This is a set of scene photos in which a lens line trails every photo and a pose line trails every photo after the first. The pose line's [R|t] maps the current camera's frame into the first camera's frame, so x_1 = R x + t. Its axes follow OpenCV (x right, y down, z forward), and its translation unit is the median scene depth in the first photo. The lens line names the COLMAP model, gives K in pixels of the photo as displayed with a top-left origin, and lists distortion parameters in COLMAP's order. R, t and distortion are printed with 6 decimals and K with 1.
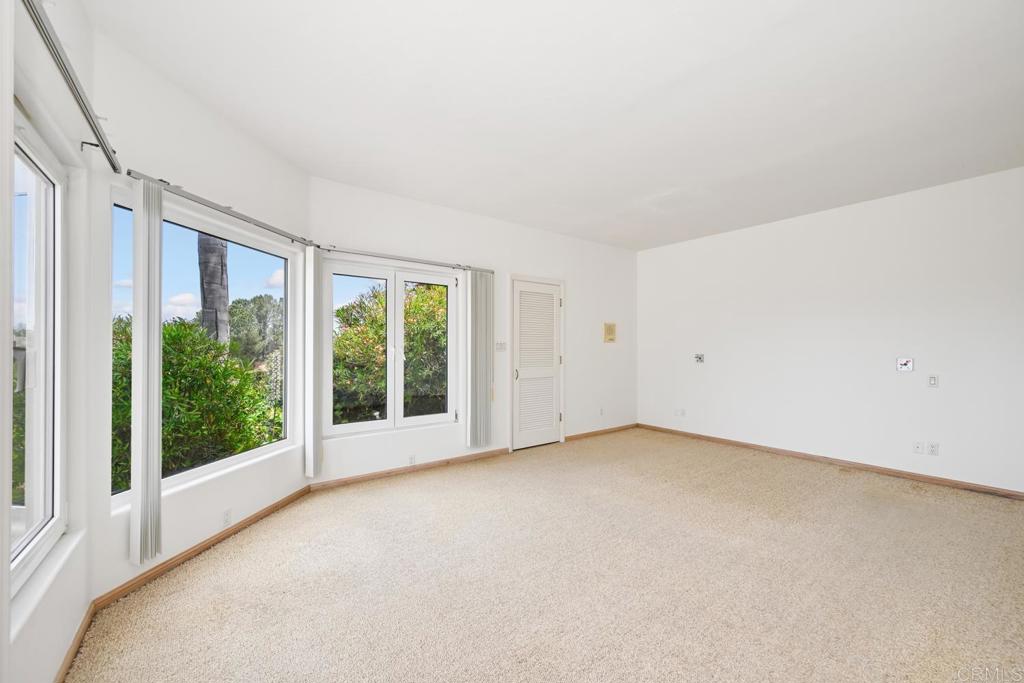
lens RADIAL K [[402.1, 0, 510.3], [0, 402.1, 343.2], [0, 0, 1]] dist [0.002786, 0.000009]
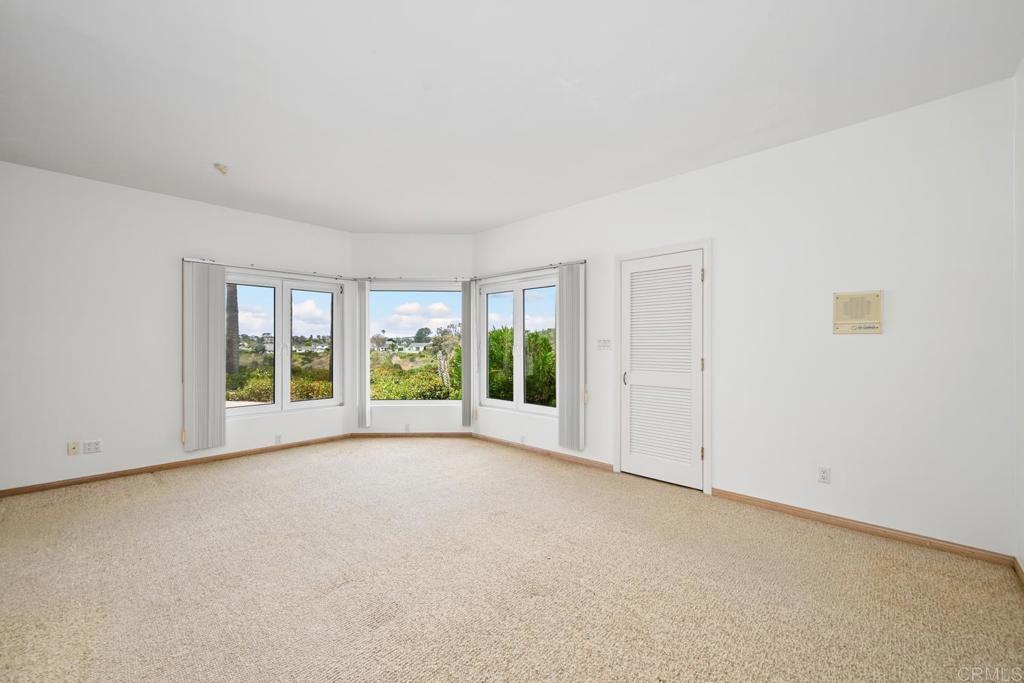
lens RADIAL K [[402.1, 0, 508.2], [0, 402.1, 346.6], [0, 0, 1]] dist [0.002786, 0.000009]
pose [[0.163725, -0.000282, -0.986506, 0.815507], [0.005939, 0.999982, 0.000700, 0.012701], [0.986488, -0.005974, 0.163724, 0.678626]]
